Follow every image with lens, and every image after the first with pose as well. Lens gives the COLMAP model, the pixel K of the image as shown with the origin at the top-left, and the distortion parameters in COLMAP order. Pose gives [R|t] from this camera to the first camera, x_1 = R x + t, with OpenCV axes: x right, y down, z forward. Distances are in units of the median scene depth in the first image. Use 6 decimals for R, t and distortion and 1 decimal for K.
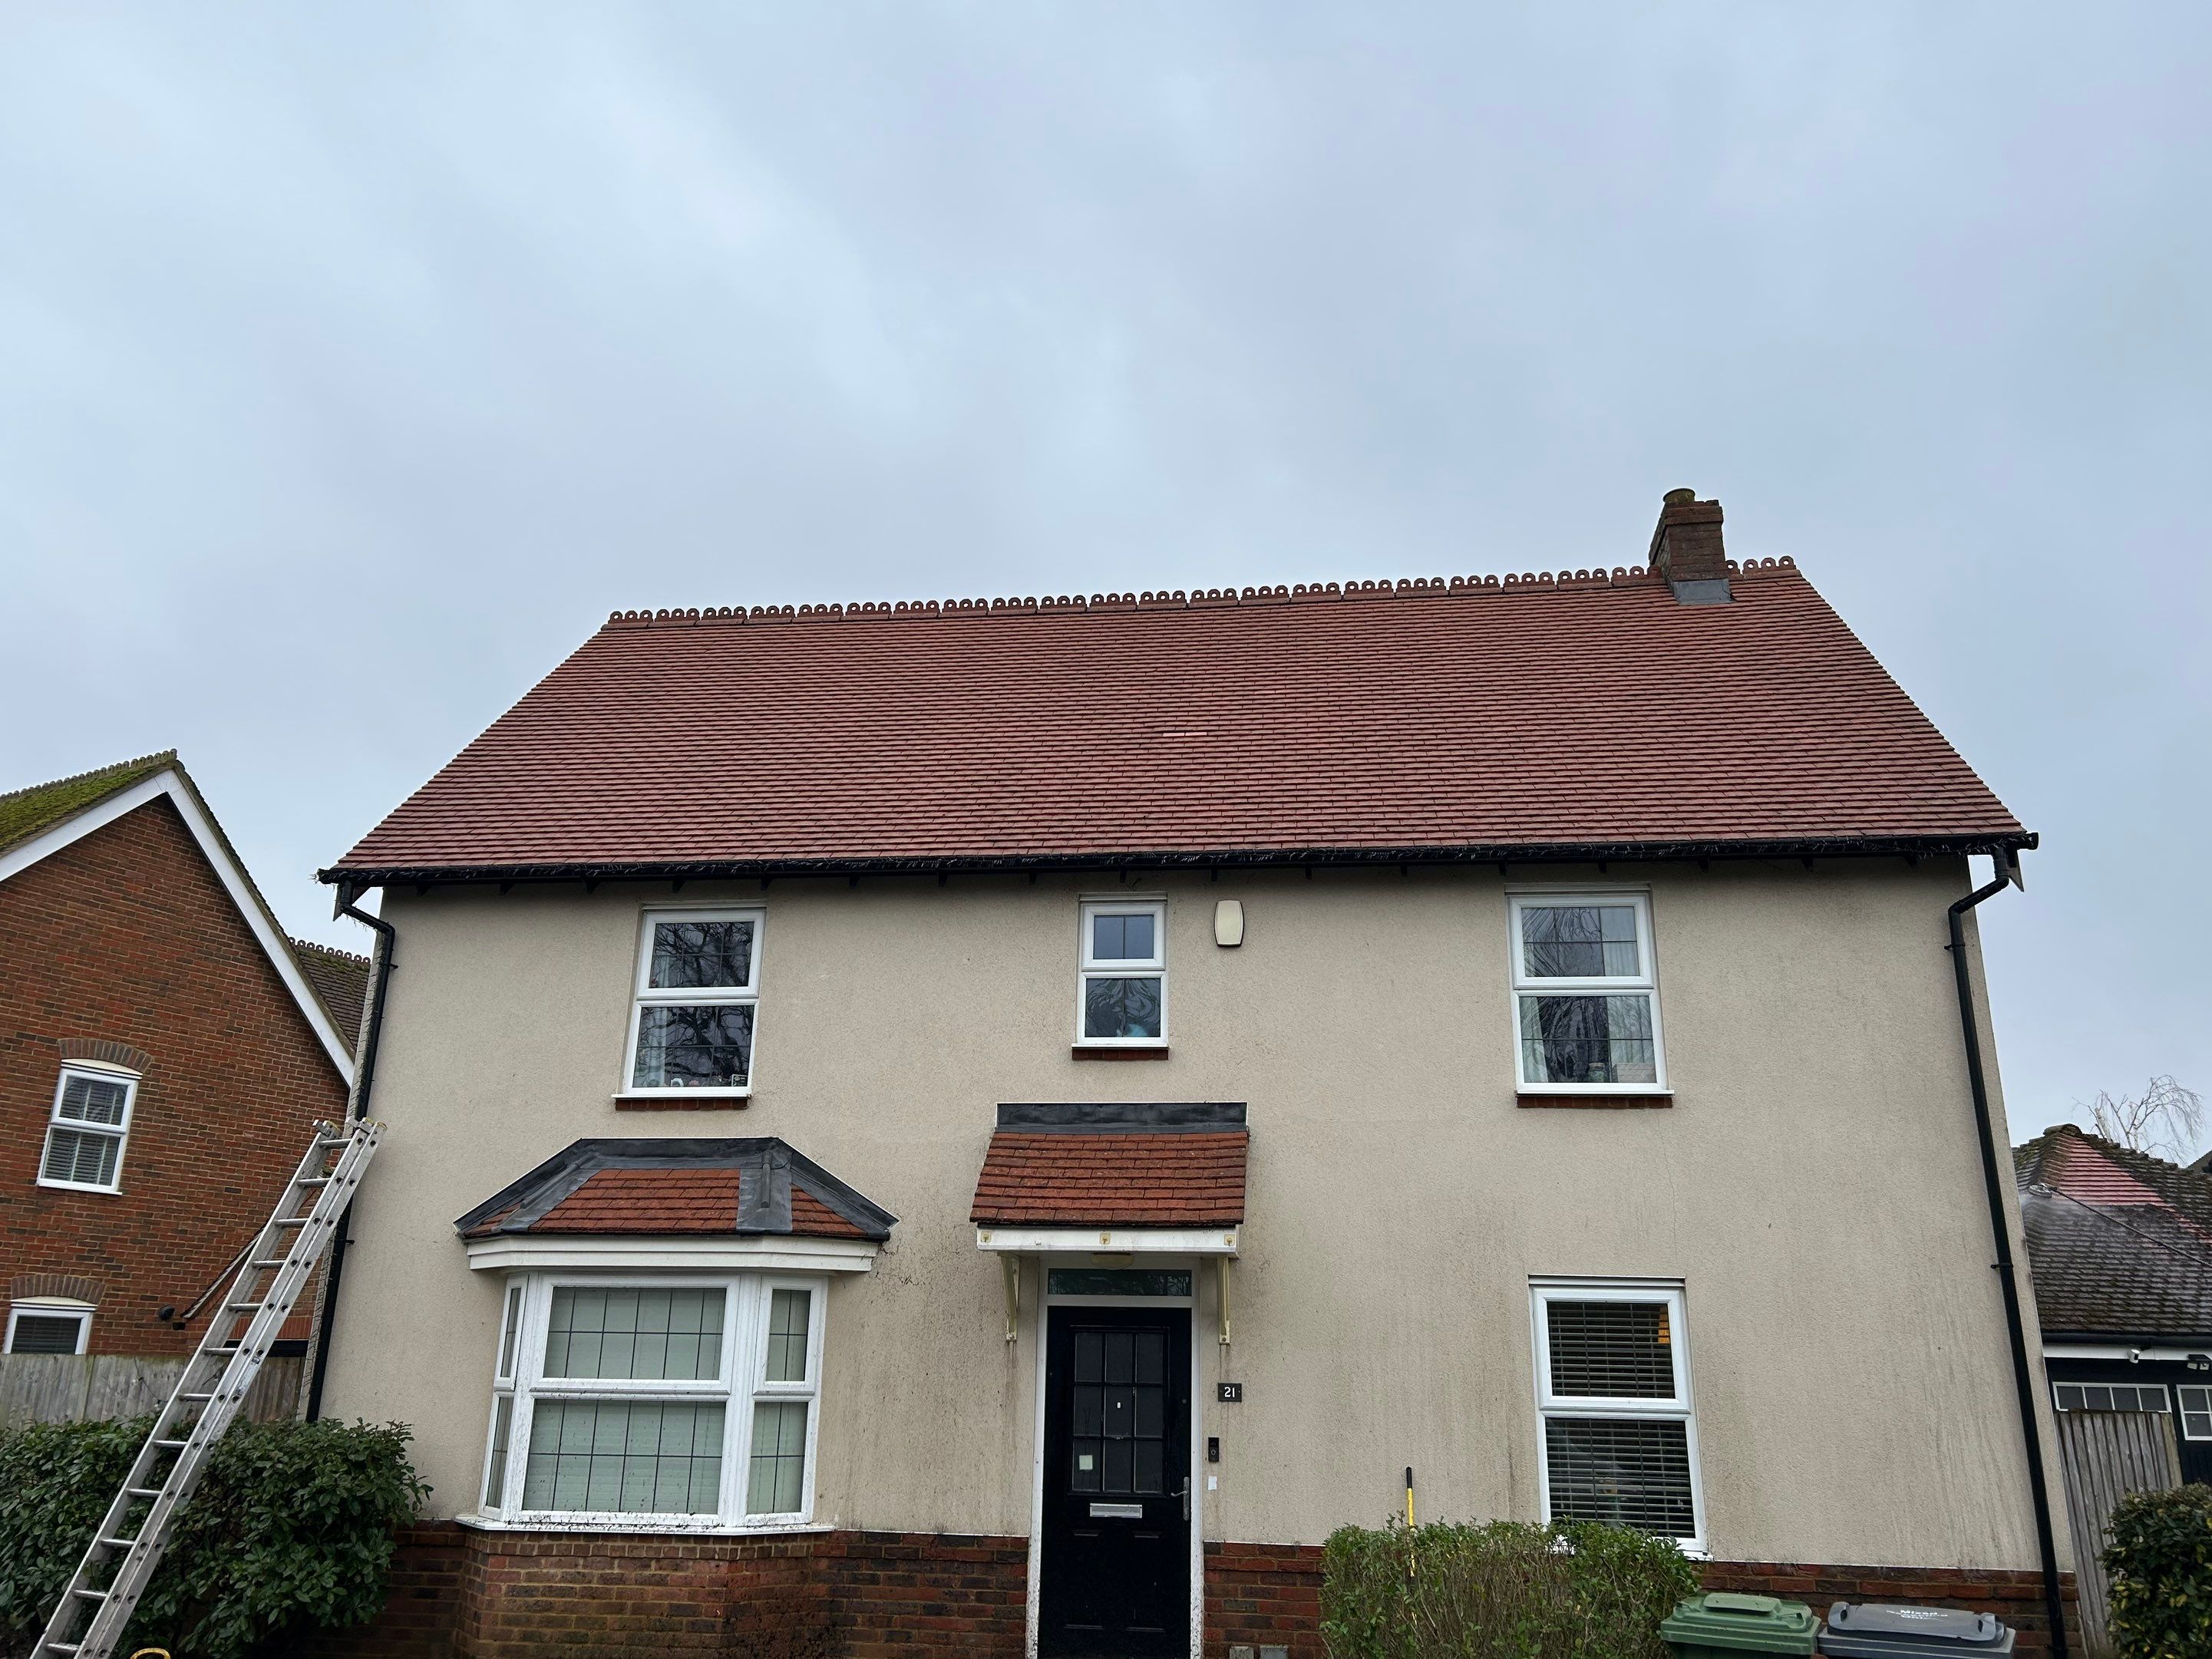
lens RADIAL K [[1663.5, 0, 1102.4], [0, 1663.5, 840.1], [0, 0, 1]] dist [0.054384, -0.064017]
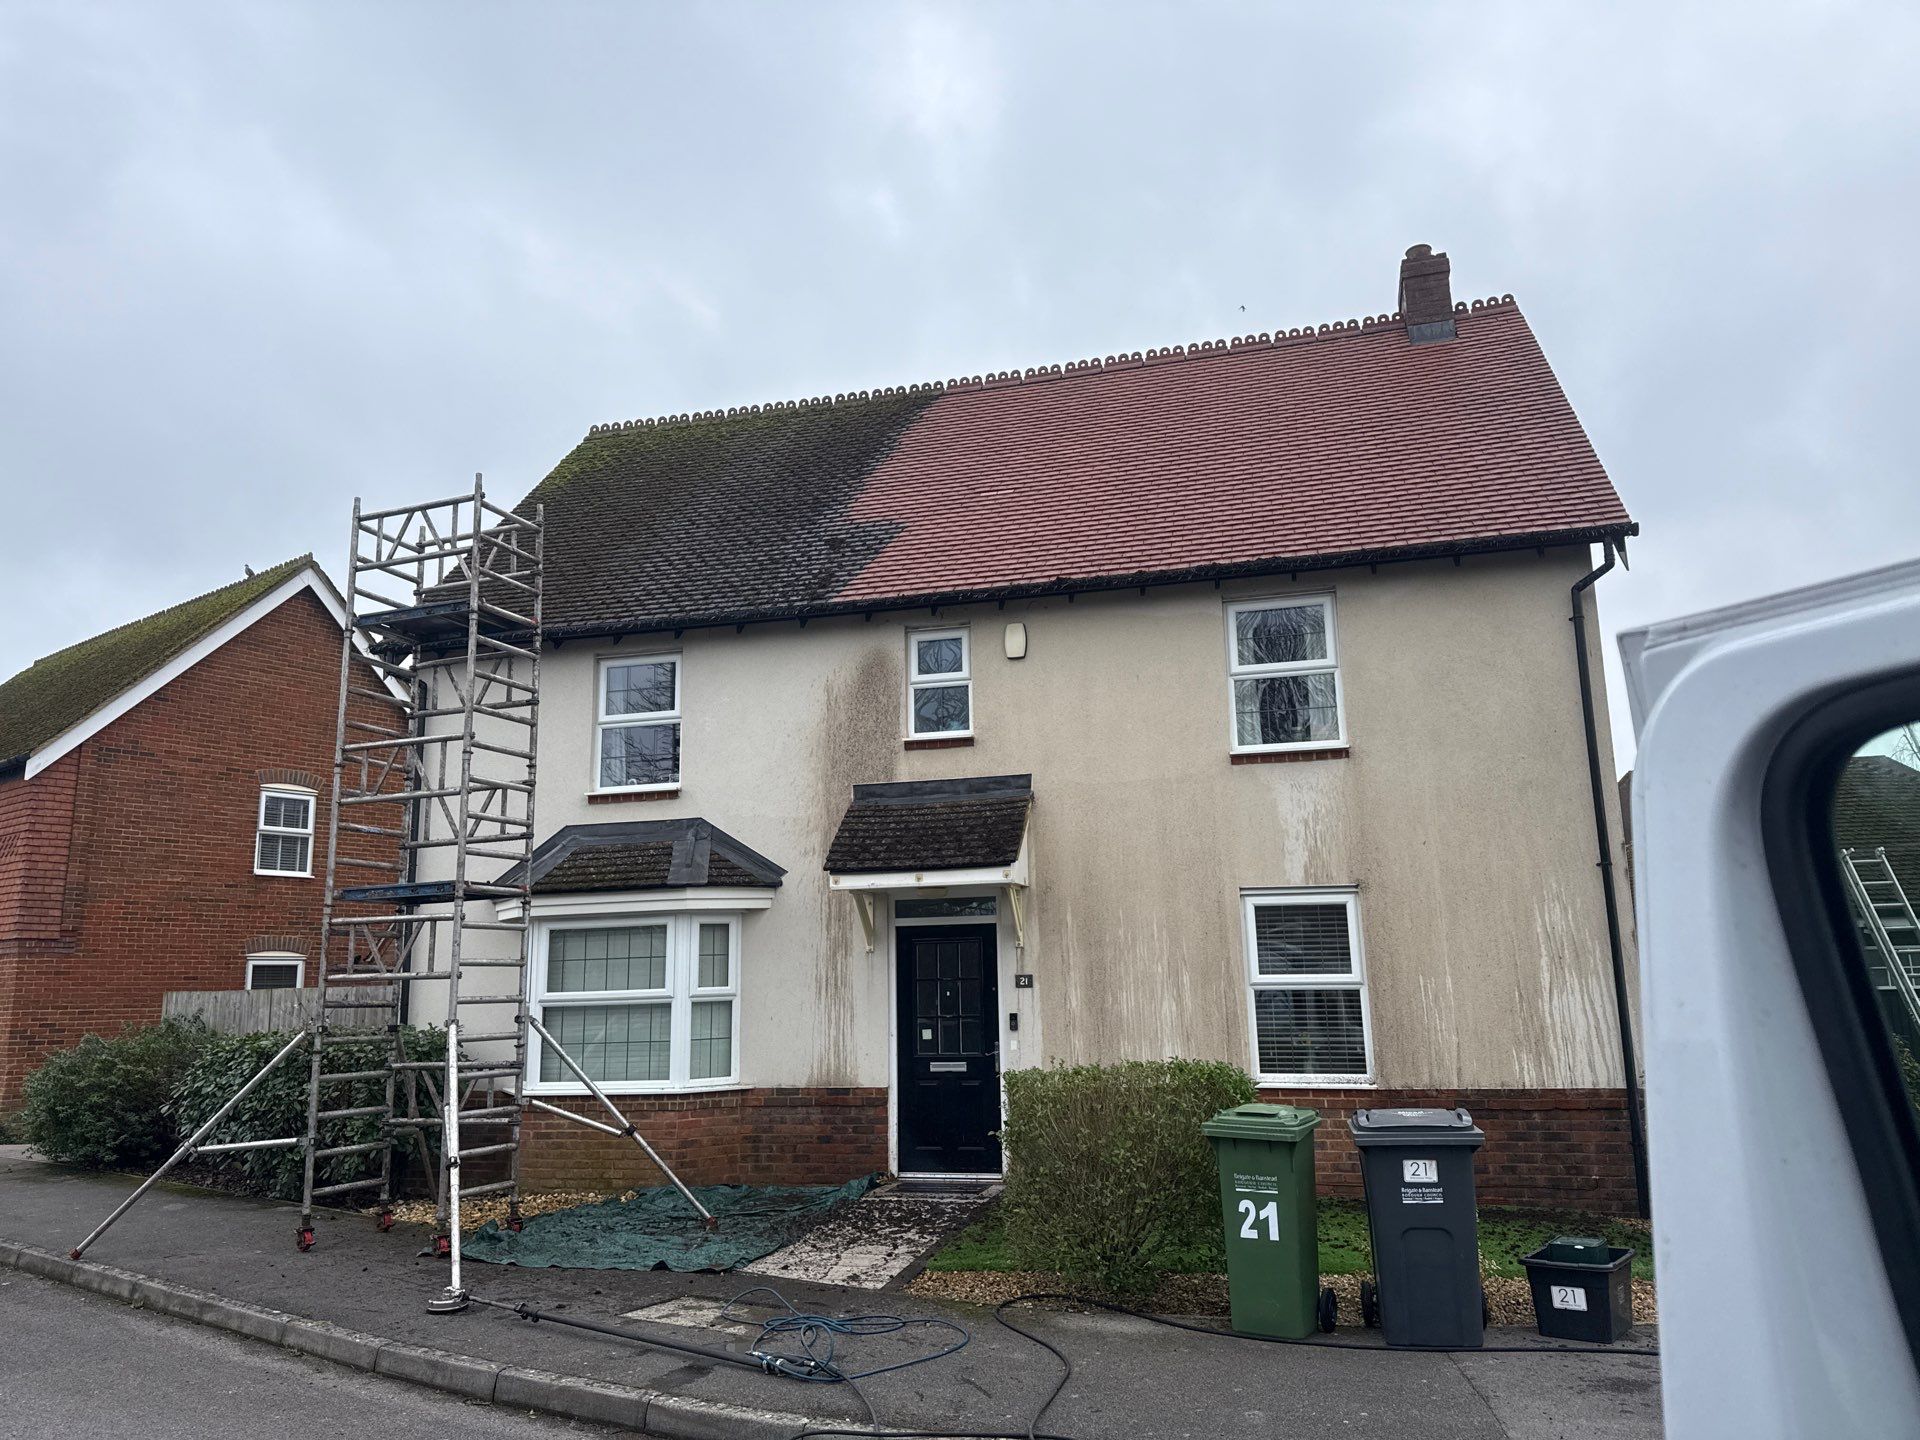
lens RADIAL K [[1341.5, 0, 966.6], [0, 1341.5, 719.2], [0, 0, 1]] dist [0.193890, -0.418003]
pose [[0.990740, -0.063573, -0.119973, 0.171732], [0.077642, 0.990152, 0.116491, -0.016824], [0.111386, -0.124728, 0.985919, -0.074907]]
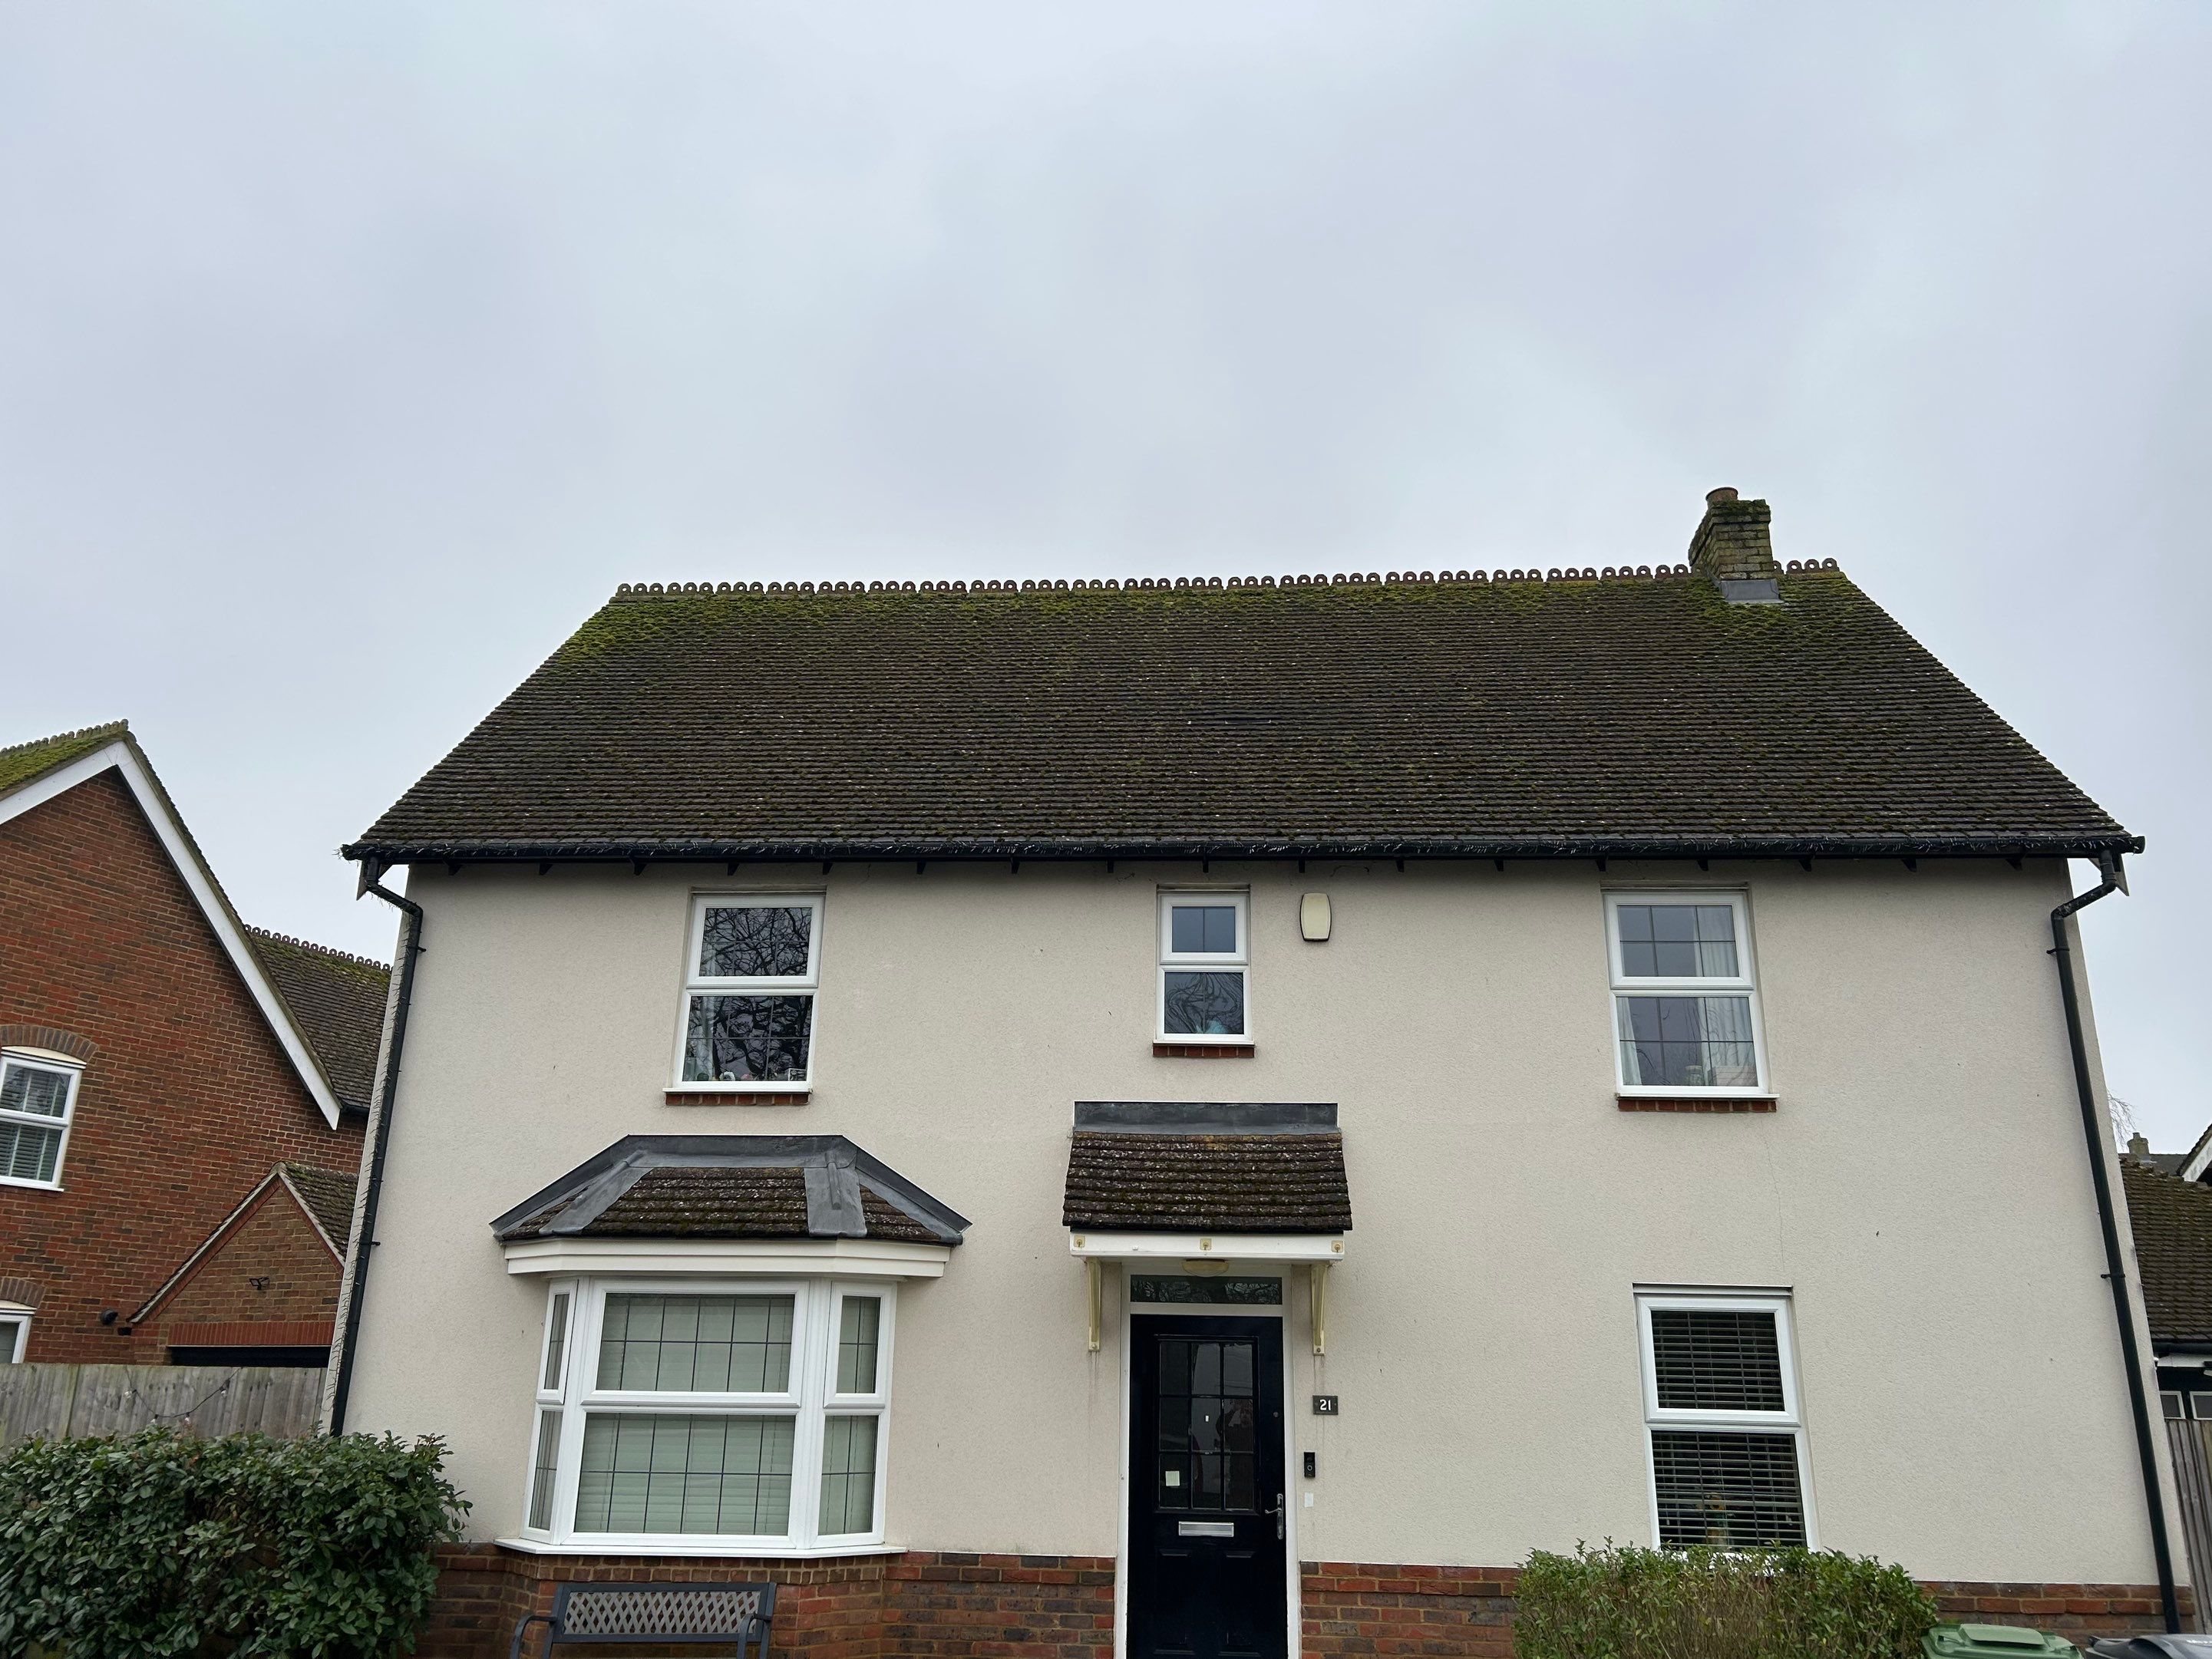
lens RADIAL K [[1663.5, 0, 1102.4], [0, 1663.5, 840.1], [0, 0, 1]] dist [0.054384, -0.064017]
pose [[0.998147, 0.017759, 0.058193, -0.109861], [-0.017707, 0.999842, -0.001416, 0.009695], [-0.058209, 0.000383, 0.998304, 0.048099]]
